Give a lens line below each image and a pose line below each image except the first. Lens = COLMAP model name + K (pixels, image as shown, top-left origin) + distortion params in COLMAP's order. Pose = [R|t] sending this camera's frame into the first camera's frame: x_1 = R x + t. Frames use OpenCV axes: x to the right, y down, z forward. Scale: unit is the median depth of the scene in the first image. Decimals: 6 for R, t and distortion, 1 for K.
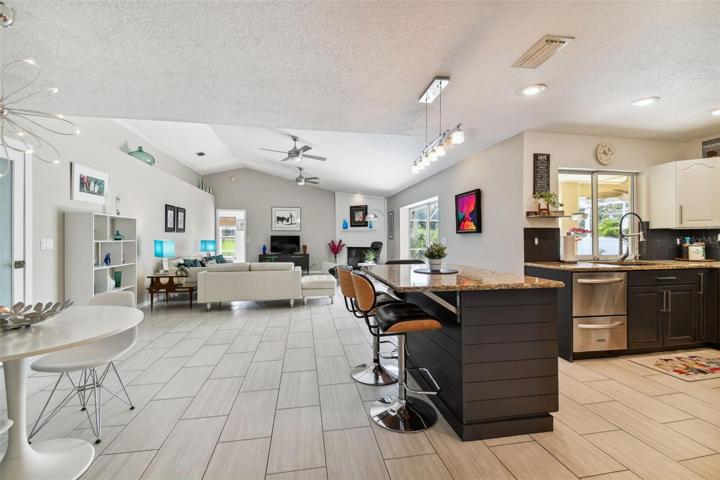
lens RADIAL K [[315.4, 0, 359.4], [0, 315.4, 239.3], [0, 0, 1]] dist [0.027579, -0.016438]
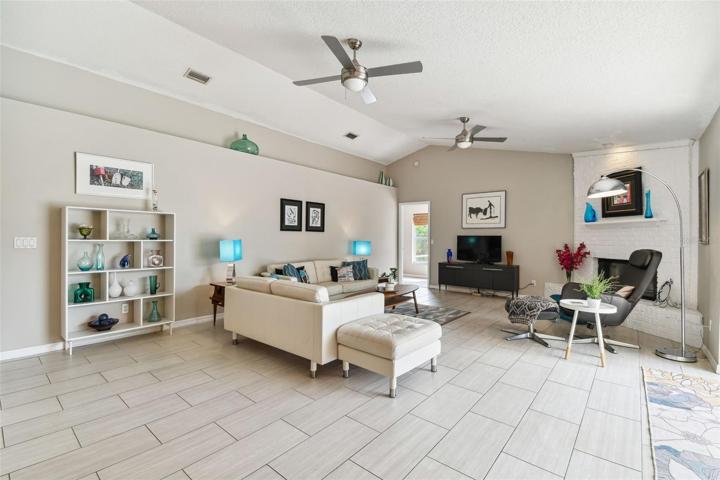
lens RADIAL K [[315.4, 0, 362.0], [0, 315.4, 240.9], [0, 0, 1]] dist [0.027579, -0.016438]
pose [[0.641327, 0.009897, -0.767204, 0.259879], [-0.009651, 0.999942, 0.004832, -0.003022], [0.767207, 0.004305, 0.641386, 0.880973]]
